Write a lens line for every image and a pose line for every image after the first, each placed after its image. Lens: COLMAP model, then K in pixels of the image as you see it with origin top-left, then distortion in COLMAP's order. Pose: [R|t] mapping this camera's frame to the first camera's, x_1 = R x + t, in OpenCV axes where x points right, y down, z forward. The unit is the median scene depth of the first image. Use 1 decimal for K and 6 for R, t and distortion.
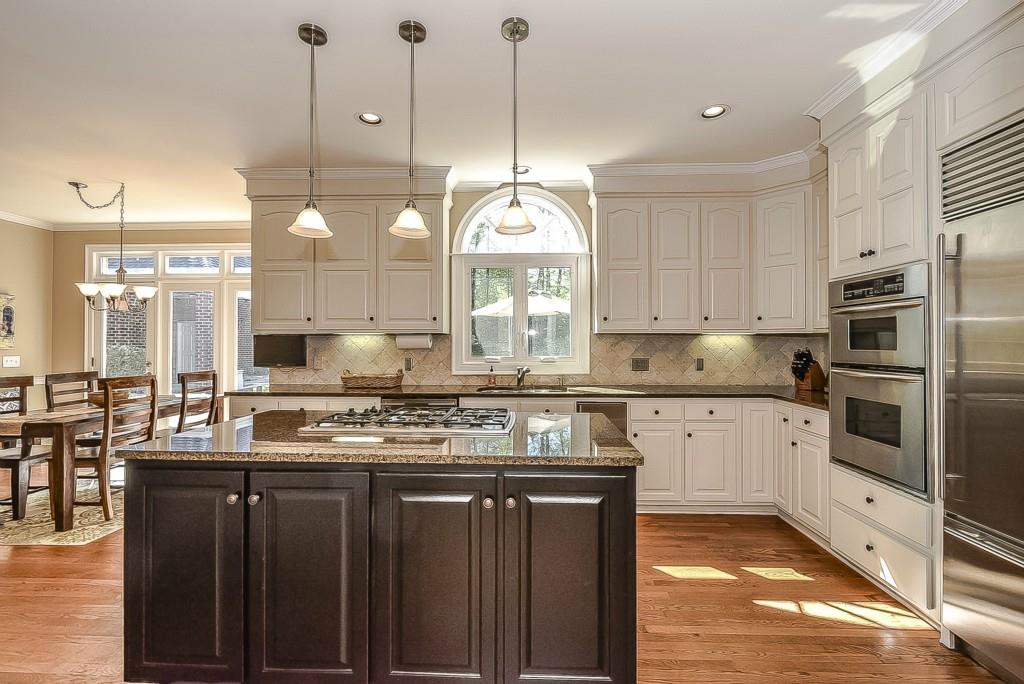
lens RADIAL K [[453.6, 0, 527.0], [0, 453.6, 338.6], [0, 0, 1]] dist [-0.000209, -0.001533]
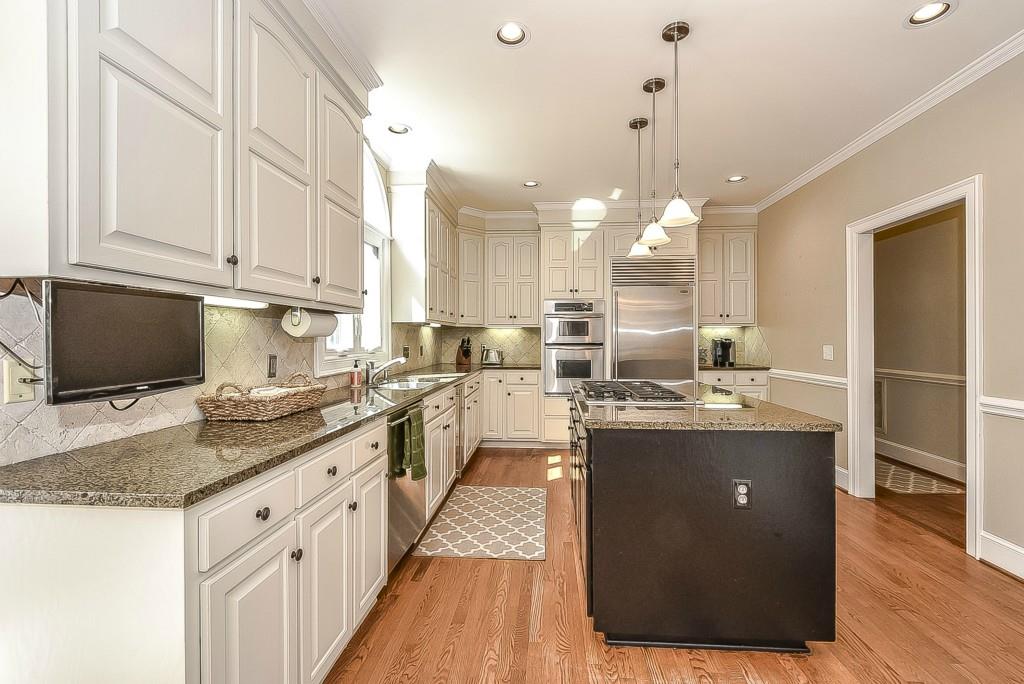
lens RADIAL K [[453.6, 0, 519.8], [0, 453.6, 341.8], [0, 0, 1]] dist [-0.000209, -0.001533]
pose [[0.037204, -0.008910, 0.999268, -1.023047], [-0.010690, 0.999899, 0.009314, 0.025257], [-0.999250, -0.011029, 0.037105, 0.867883]]
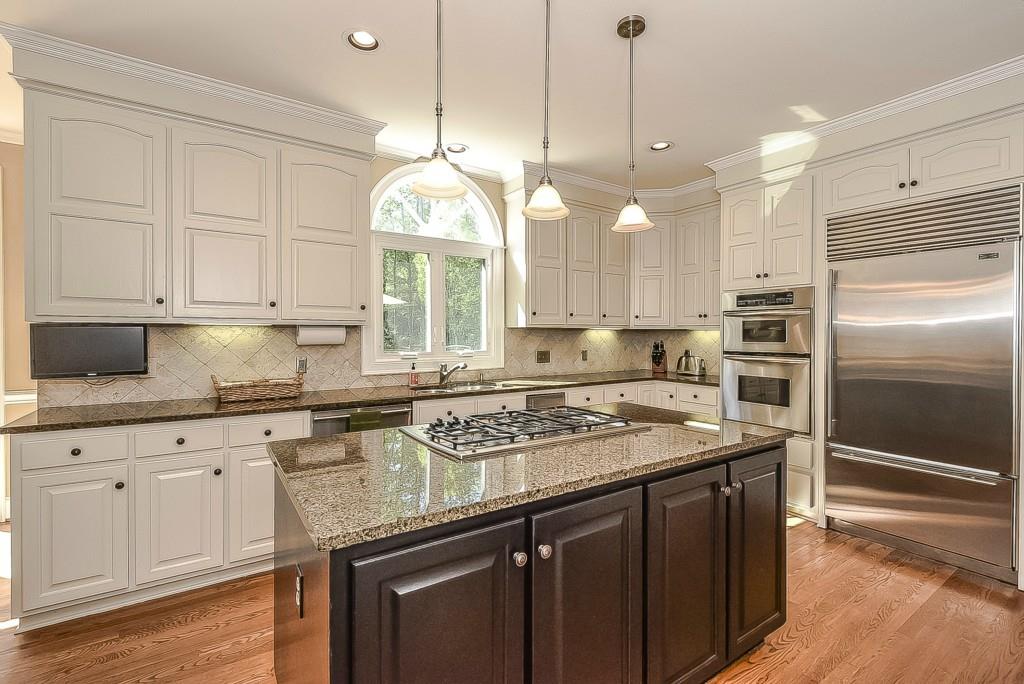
lens RADIAL K [[453.6, 0, 521.6], [0, 453.6, 337.8], [0, 0, 1]] dist [-0.000209, -0.001533]
pose [[0.809053, -0.003272, 0.587727, -0.533076], [-0.007275, 0.999852, 0.015581, -0.004775], [-0.587691, -0.016882, 0.808909, 0.208773]]
